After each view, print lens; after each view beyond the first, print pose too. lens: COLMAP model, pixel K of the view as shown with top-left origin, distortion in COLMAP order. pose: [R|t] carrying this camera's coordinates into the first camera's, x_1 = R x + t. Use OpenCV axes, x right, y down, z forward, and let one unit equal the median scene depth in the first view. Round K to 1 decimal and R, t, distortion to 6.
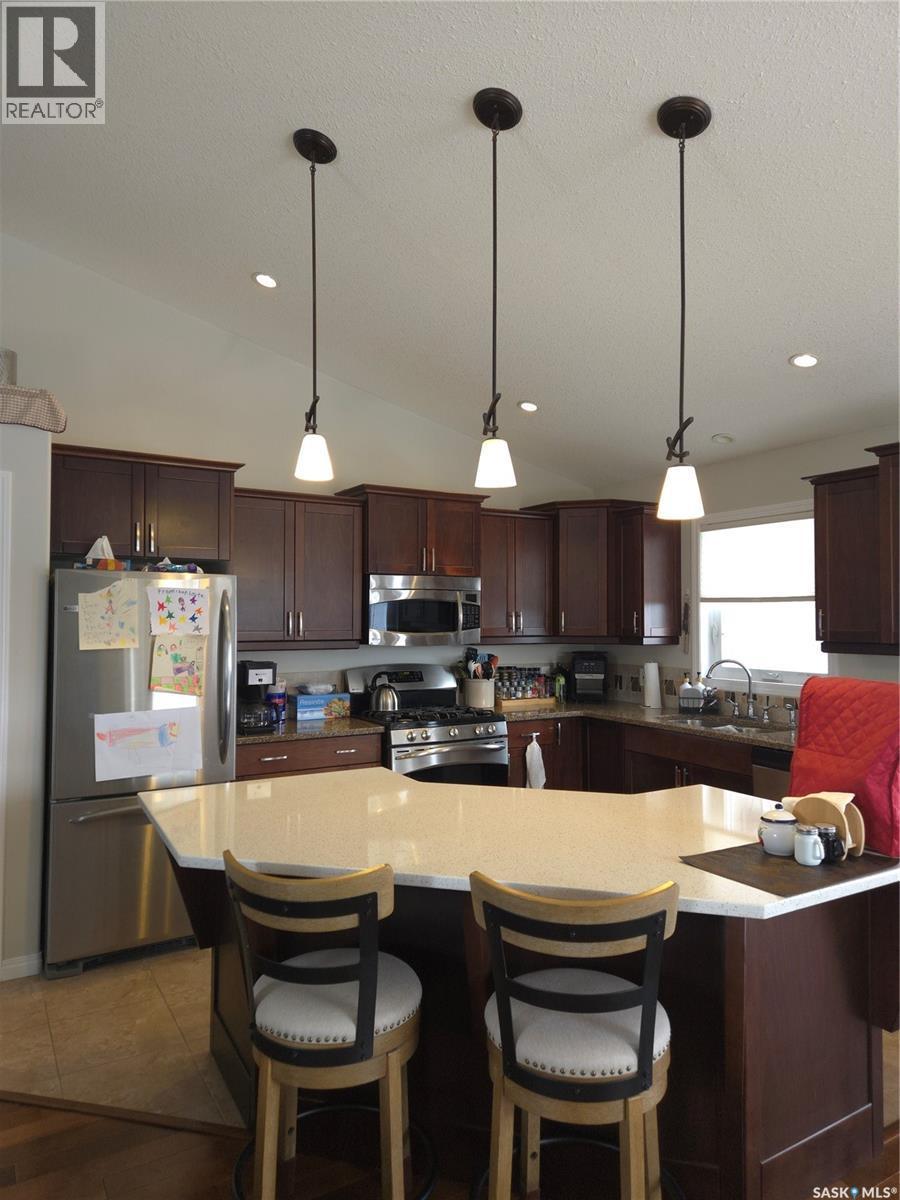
lens RADIAL K [[769.2, 0, 456.2], [0, 769.2, 595.2], [0, 0, 1]] dist [0.044638, -0.041720]
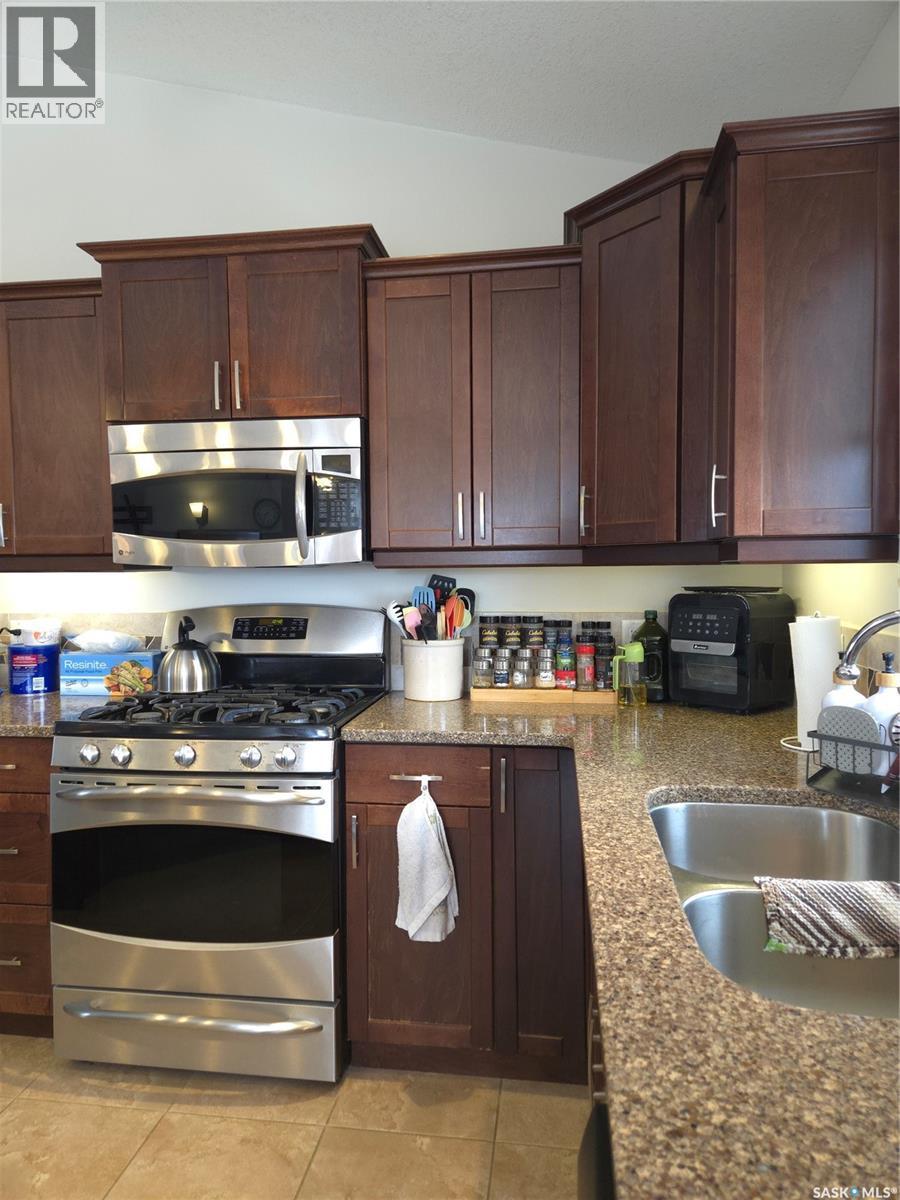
lens RADIAL K [[769.2, 0, 456.2], [0, 769.2, 595.2], [0, 0, 1]] dist [0.044638, -0.041720]
pose [[0.789565, 0.015691, -0.613466, 0.366433], [0.026147, 0.997905, 0.059177, 0.057717], [0.613109, -0.062764, 0.787501, 0.688540]]
